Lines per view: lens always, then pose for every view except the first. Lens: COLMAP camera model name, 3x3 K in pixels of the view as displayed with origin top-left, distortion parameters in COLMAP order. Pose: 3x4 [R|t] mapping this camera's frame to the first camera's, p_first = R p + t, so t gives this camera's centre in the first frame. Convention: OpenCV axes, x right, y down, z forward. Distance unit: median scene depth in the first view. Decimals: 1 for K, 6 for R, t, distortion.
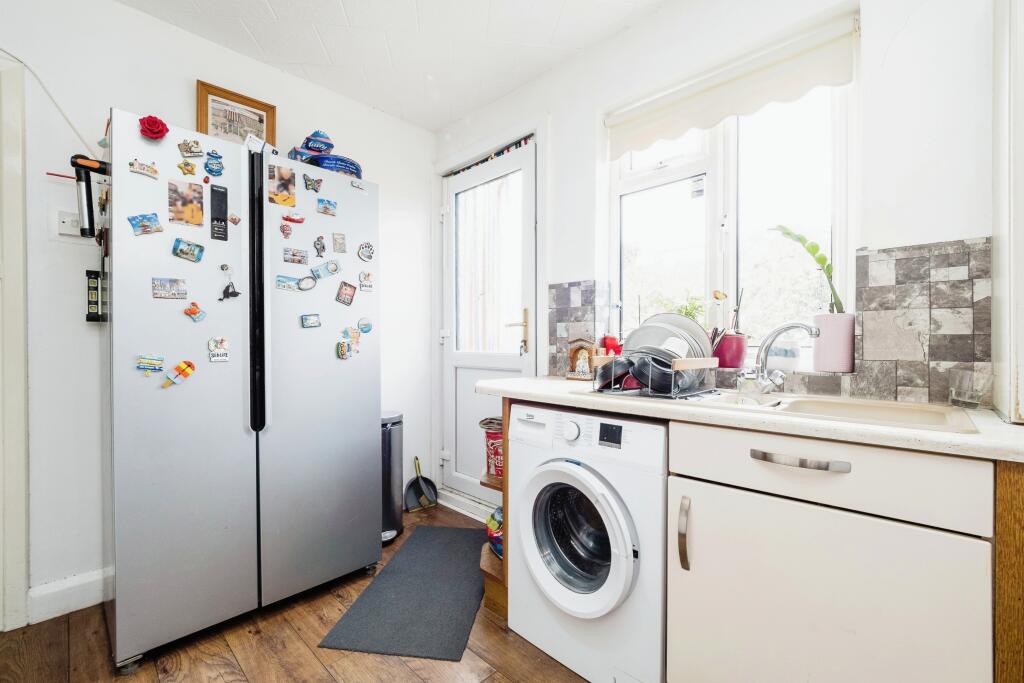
lens RADIAL K [[444.2, 0, 509.4], [0, 444.2, 343.9], [0, 0, 1]] dist [-0.002764, -0.000895]
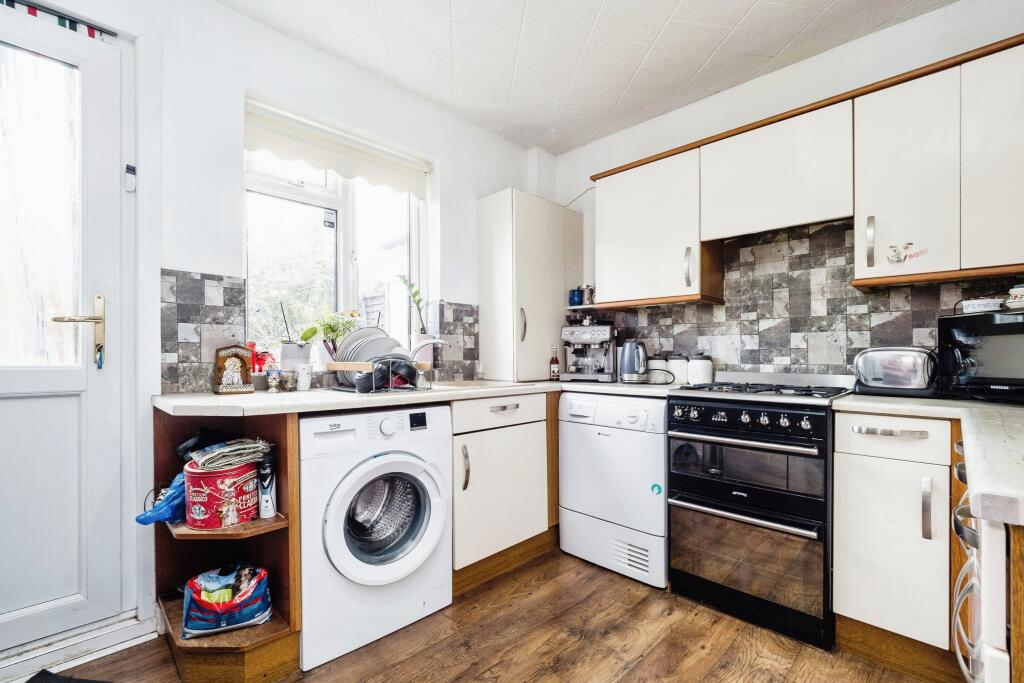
lens RADIAL K [[444.2, 0, 509.4], [0, 444.2, 343.9], [0, 0, 1]] dist [-0.002764, -0.000895]
pose [[0.000307, 0.028115, 0.999605, -1.041529], [0.003865, 0.999597, -0.028116, 0.018707], [-0.999992, 0.003872, 0.000198, 0.721729]]
